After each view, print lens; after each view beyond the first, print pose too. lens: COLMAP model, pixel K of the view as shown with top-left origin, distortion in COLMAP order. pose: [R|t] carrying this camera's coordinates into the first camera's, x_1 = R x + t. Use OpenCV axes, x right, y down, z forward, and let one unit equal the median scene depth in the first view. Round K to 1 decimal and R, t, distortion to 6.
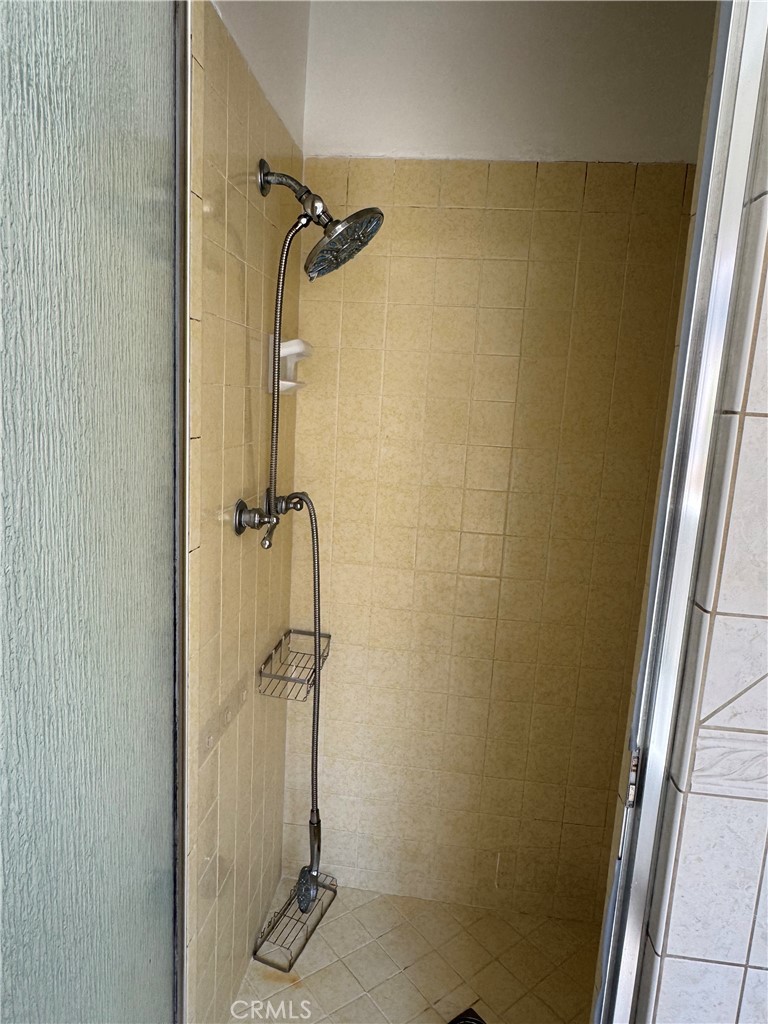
lens RADIAL K [[670.7, 0, 383.5], [0, 670.7, 512.0], [0, 0, 1]] dist [-0.001420, 0.006128]
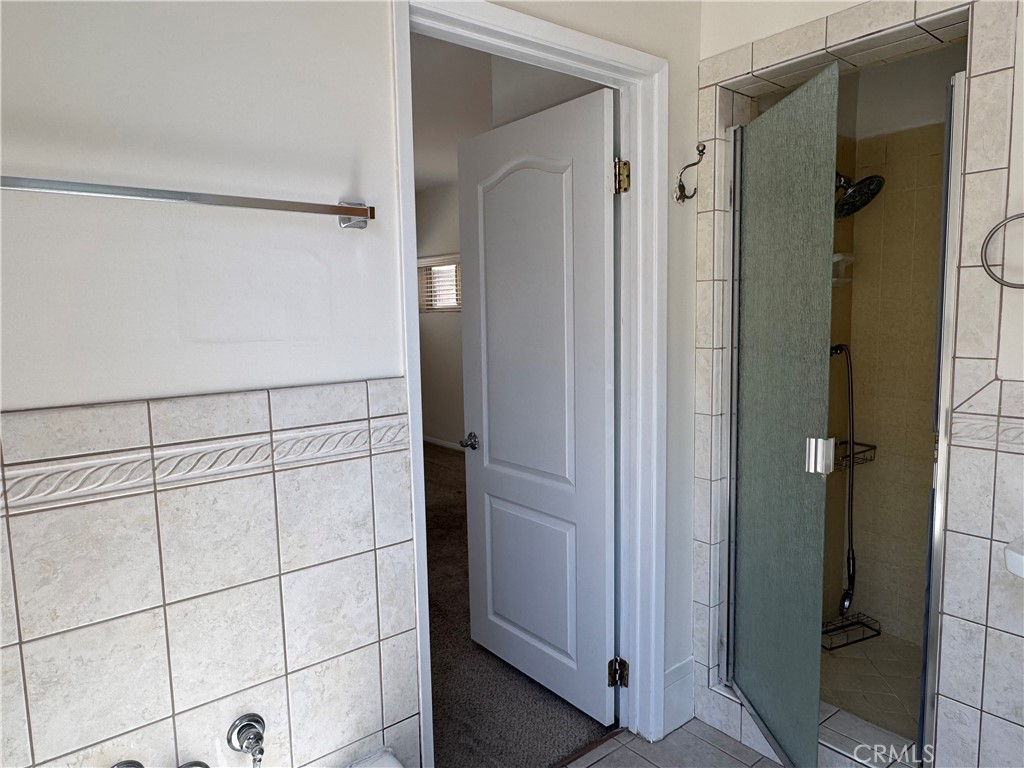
lens RADIAL K [[670.7, 0, 509.1], [0, 670.7, 384.3], [0, 0, 1]] dist [-0.001420, 0.006128]
pose [[0.703617, 0.007412, -0.710541, 0.451589], [-0.060050, 0.996989, -0.049064, 0.190522], [0.708038, 0.077190, 0.701943, -0.694541]]
